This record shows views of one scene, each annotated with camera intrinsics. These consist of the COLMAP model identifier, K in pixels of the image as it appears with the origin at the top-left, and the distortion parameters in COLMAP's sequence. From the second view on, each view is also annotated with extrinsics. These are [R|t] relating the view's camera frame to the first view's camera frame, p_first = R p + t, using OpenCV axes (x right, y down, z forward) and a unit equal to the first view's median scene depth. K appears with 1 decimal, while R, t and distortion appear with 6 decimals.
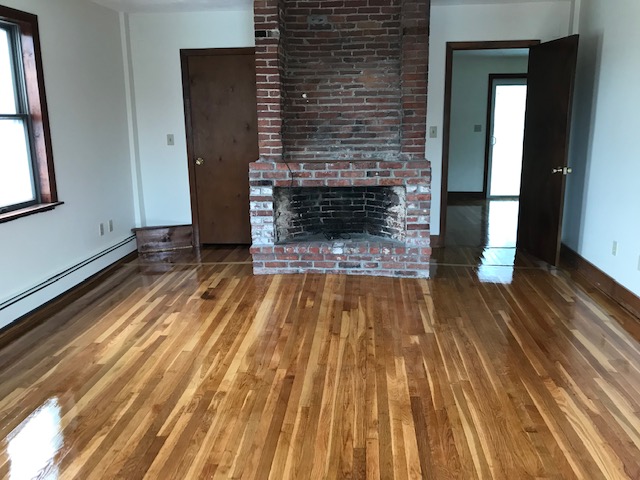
lens RADIAL K [[520.8, 0, 323.8], [0, 520.8, 223.3], [0, 0, 1]] dist [0.065224, -0.109007]
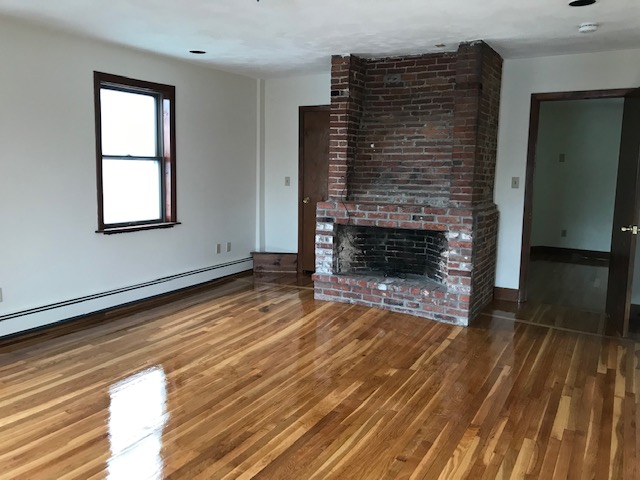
lens RADIAL K [[520.8, 0, 323.8], [0, 520.8, 223.3], [0, 0, 1]] dist [0.065224, -0.109007]
pose [[0.903358, 0.072883, -0.422649, 0.363327], [-0.110112, 0.991836, -0.064314, 0.005098], [0.414511, 0.104637, 0.904008, -0.037881]]
